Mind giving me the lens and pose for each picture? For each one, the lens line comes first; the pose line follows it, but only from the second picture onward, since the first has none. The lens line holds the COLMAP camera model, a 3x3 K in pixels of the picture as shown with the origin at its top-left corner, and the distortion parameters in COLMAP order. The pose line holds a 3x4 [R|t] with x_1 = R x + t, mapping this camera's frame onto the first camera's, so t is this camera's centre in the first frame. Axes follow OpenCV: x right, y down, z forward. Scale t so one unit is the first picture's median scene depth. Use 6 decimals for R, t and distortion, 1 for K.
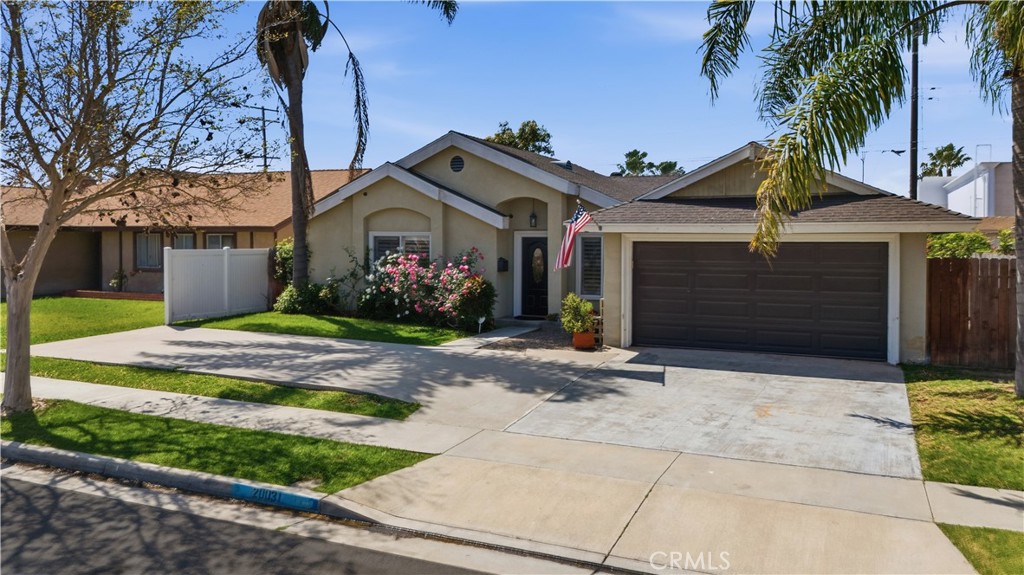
lens RADIAL K [[774.3, 0, 514.0], [0, 774.3, 258.5], [0, 0, 1]] dist [0.030012, -0.002833]
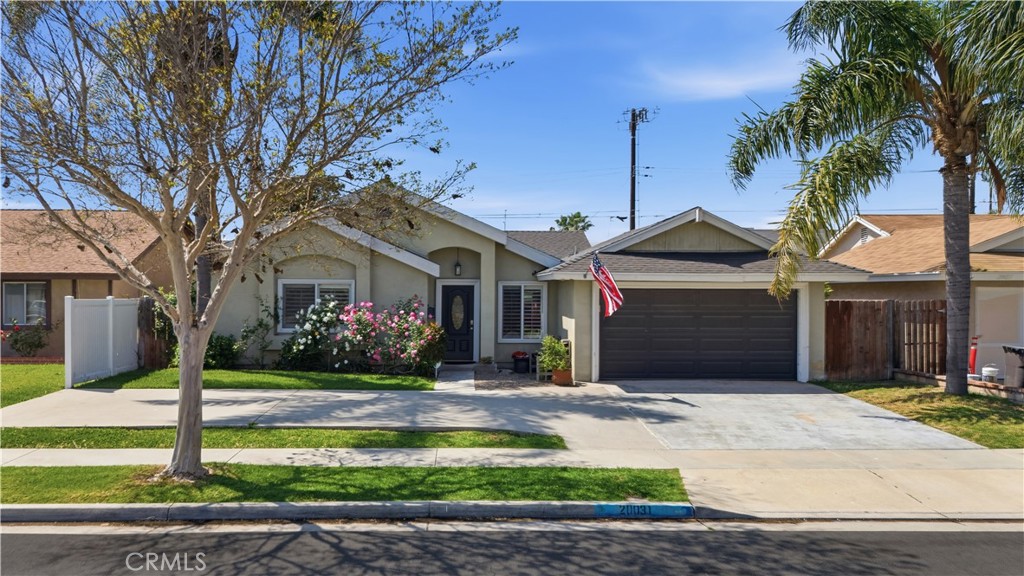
lens RADIAL K [[790.4, 0, 462.2], [0, 790.4, 288.0], [0, 0, 1]] dist [0.052718, 0.001890]
pose [[0.896636, 0.003091, 0.442757, -0.632338], [0.011609, 0.999468, -0.030486, 0.012092], [-0.442616, 0.032474, 0.896123, 0.050228]]
